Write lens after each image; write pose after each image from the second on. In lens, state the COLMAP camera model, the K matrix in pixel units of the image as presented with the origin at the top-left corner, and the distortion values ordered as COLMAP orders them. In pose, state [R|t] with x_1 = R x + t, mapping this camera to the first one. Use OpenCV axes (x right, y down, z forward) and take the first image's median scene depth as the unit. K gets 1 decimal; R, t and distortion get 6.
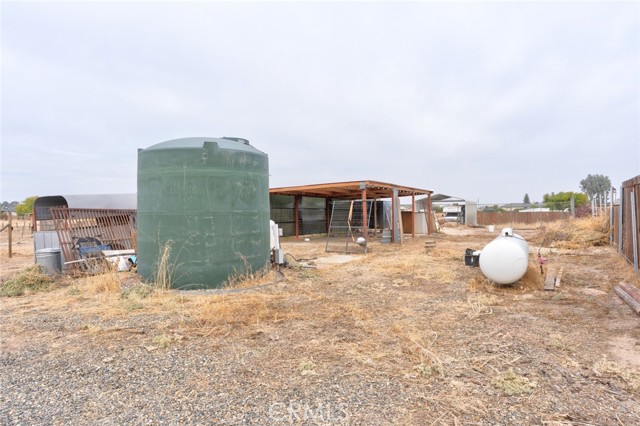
lens RADIAL K [[393.1, 0, 320.0], [0, 393.1, 213.0], [0, 0, 1]] dist [0.001196, 0.000481]
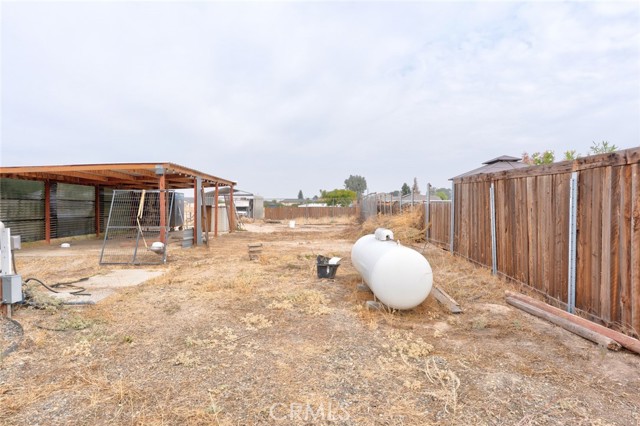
lens RADIAL K [[393.1, 0, 320.0], [0, 393.1, 213.0], [0, 0, 1]] dist [0.001196, 0.000481]
pose [[0.851345, -0.000567, 0.524606, -0.018376], [-0.007627, 0.999880, 0.013458, -0.002250], [-0.524551, -0.015458, 0.851239, 0.218754]]
